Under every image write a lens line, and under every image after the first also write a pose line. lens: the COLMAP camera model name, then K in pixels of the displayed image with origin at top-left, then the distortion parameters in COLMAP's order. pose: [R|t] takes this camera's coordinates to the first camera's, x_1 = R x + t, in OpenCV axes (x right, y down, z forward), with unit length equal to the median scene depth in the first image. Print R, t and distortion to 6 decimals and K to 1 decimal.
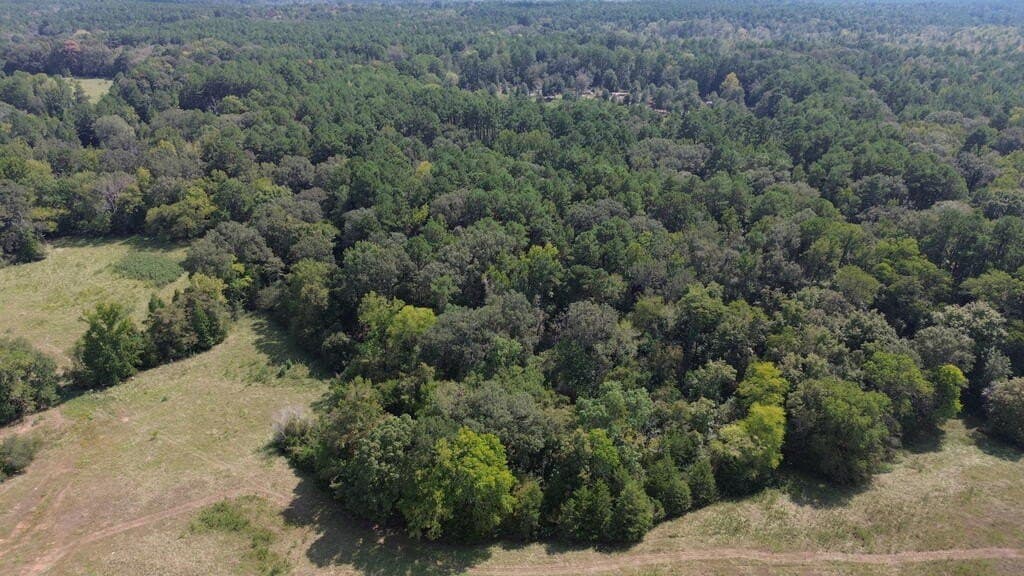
lens RADIAL K [[726.0, 0, 515.3], [0, 726.0, 288.0], [0, 0, 1]] dist [0.065031, -0.066901]
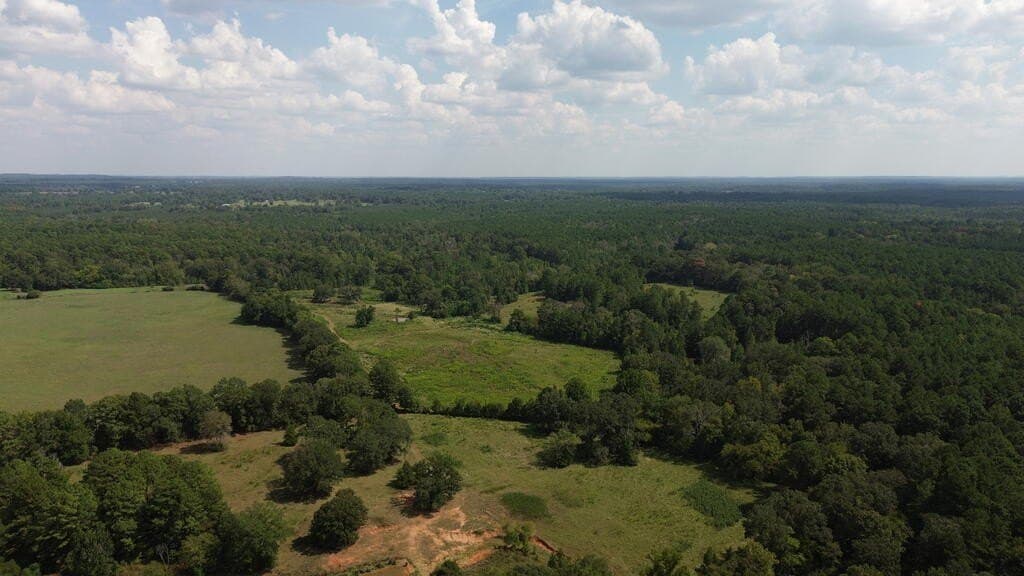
lens RADIAL K [[726.0, 0, 515.3], [0, 726.0, 288.0], [0, 0, 1]] dist [0.065031, -0.066901]
pose [[0.718047, 0.105752, -0.687914, -0.001235], [-0.274694, 0.951211, -0.140499, -0.094896], [0.639494, 0.289851, 0.712063, -0.040799]]
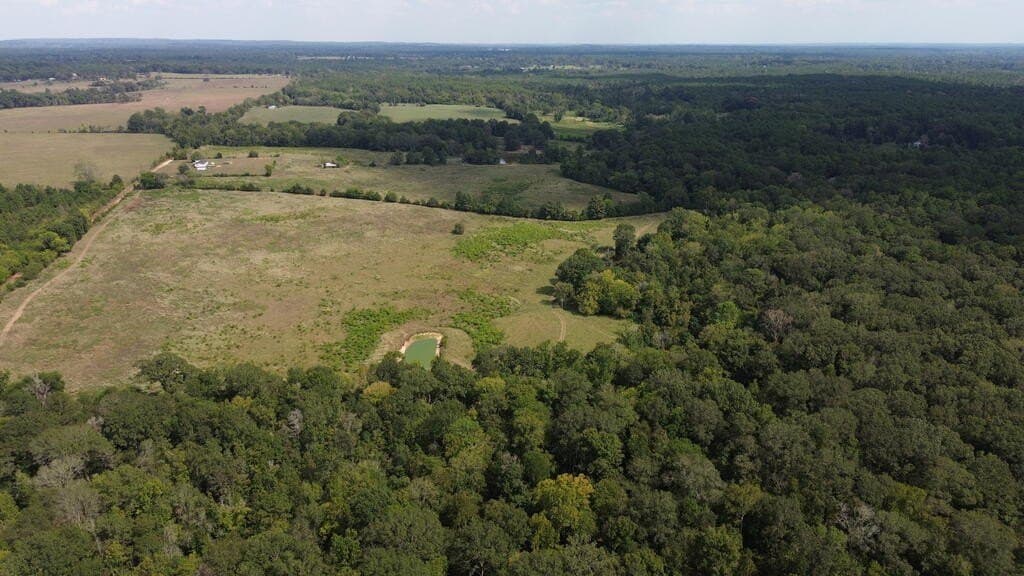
lens RADIAL K [[726.0, 0, 515.3], [0, 726.0, 288.0], [0, 0, 1]] dist [0.065031, -0.066901]
pose [[0.389753, 0.293939, -0.872750, 2.519736], [-0.365749, 0.919154, 0.146232, 0.232318], [0.845175, 0.262213, 0.465751, -0.889864]]
